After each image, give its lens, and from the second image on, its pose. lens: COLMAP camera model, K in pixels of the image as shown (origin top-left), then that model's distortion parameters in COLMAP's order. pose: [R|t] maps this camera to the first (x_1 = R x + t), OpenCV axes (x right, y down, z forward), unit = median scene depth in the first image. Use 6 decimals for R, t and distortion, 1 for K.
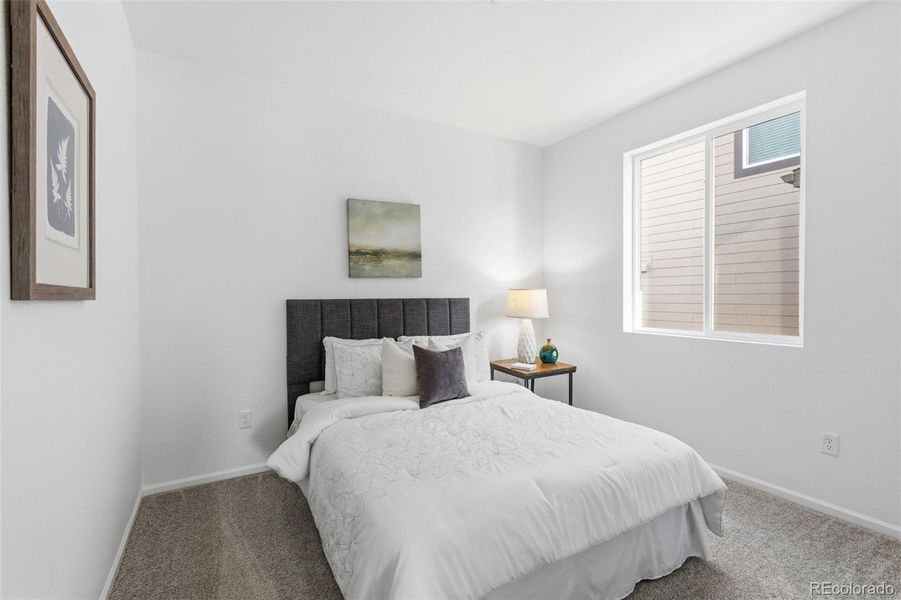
lens RADIAL K [[401.9, 0, 450.8], [0, 401.9, 289.7], [0, 0, 1]] dist [0.002559, 0.000413]
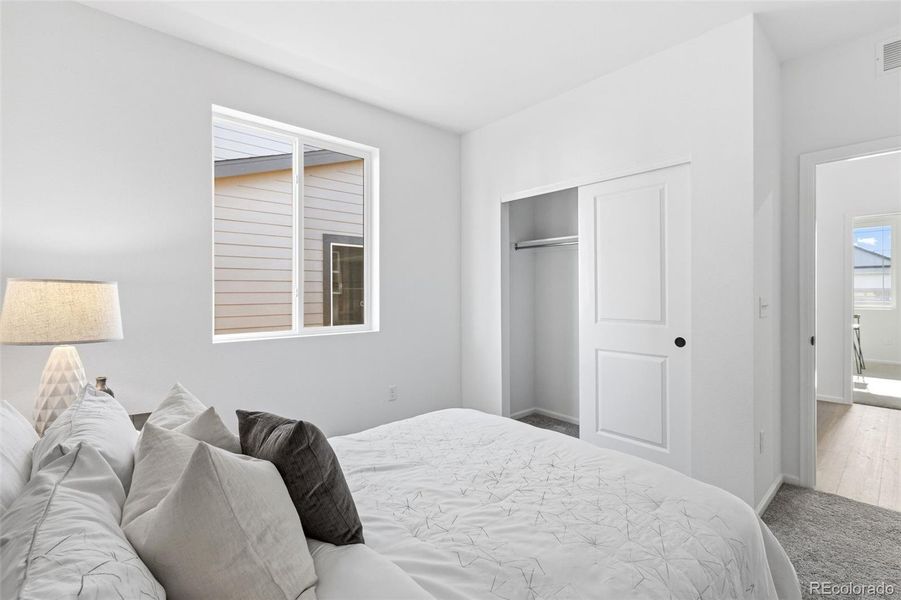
lens RADIAL K [[401.9, 0, 450.8], [0, 401.9, 289.7], [0, 0, 1]] dist [0.002559, 0.000413]
pose [[-0.185254, 0.011326, 0.982625, -0.638679], [-0.011104, 0.999846, -0.013618, 0.018774], [-0.982628, -0.013434, -0.185099, 1.196389]]
